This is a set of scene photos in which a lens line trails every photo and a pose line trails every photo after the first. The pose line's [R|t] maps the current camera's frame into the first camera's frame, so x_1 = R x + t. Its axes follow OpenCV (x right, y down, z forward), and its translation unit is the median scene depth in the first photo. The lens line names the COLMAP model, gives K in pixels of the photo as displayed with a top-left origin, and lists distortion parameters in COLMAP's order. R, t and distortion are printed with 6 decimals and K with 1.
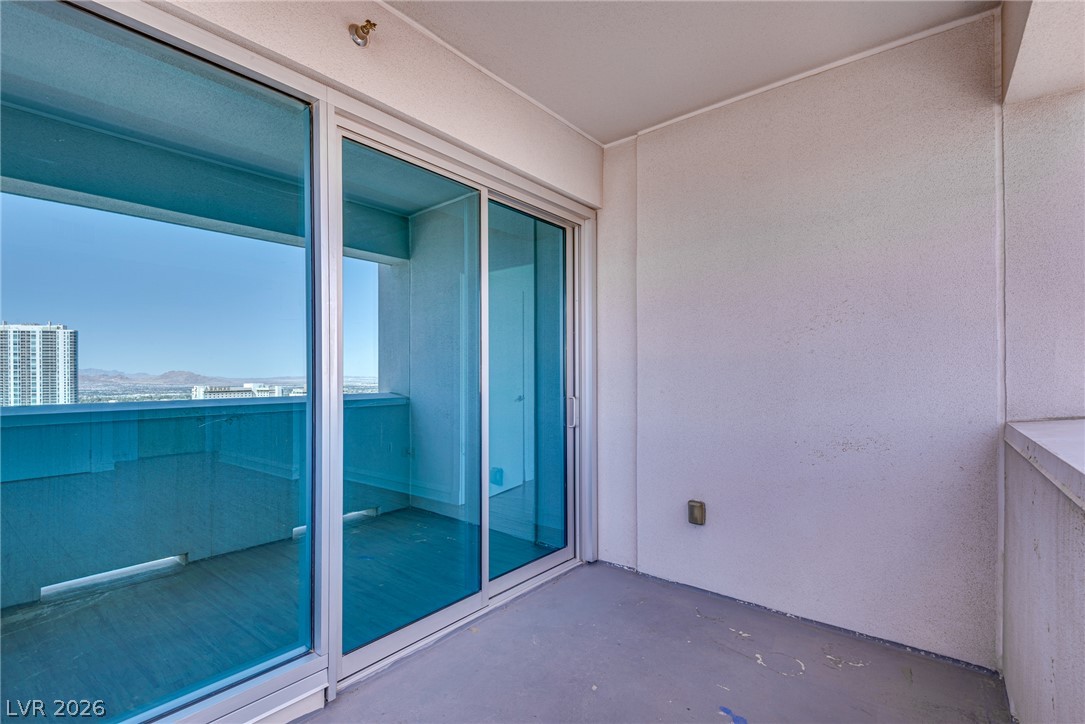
lens RADIAL K [[491.7, 0, 534.1], [0, 491.7, 372.6], [0, 0, 1]] dist [0.015865, -0.007319]
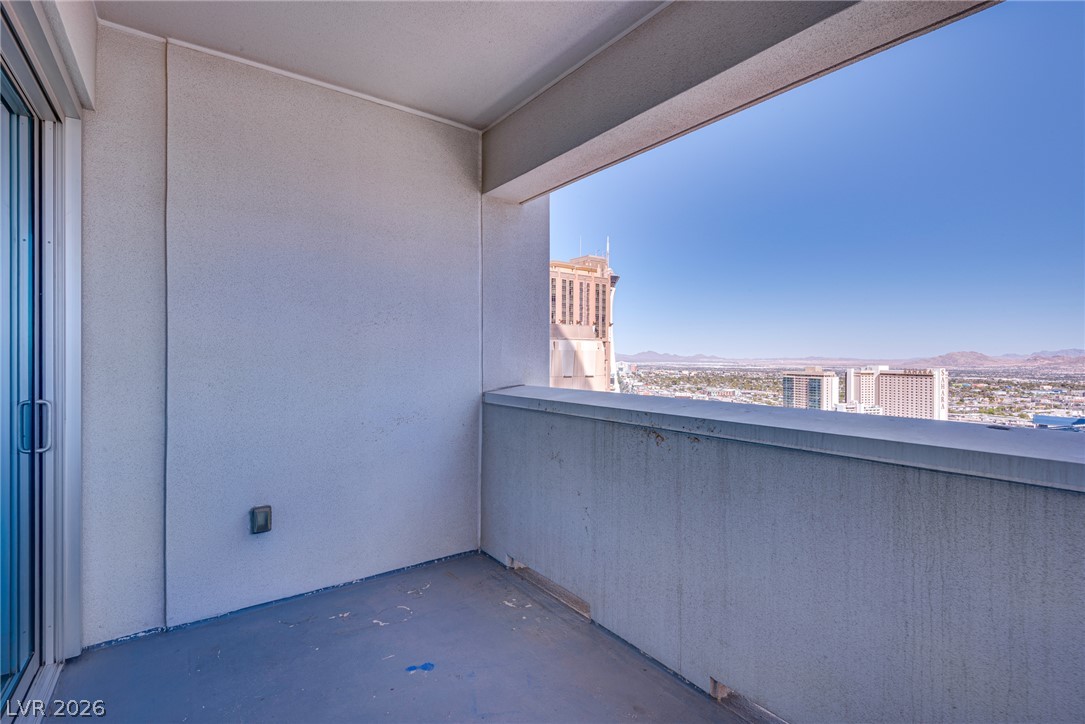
lens RADIAL K [[506.2, 0, 532.6], [0, 506.2, 355.6], [0, 0, 1]] dist [0.021539, -0.005071]
pose [[0.267998, 0.003039, 0.963415, -0.466785], [-0.009399, 0.999956, -0.000540, -0.015403], [-0.963374, -0.008911, 0.268015, 0.316978]]
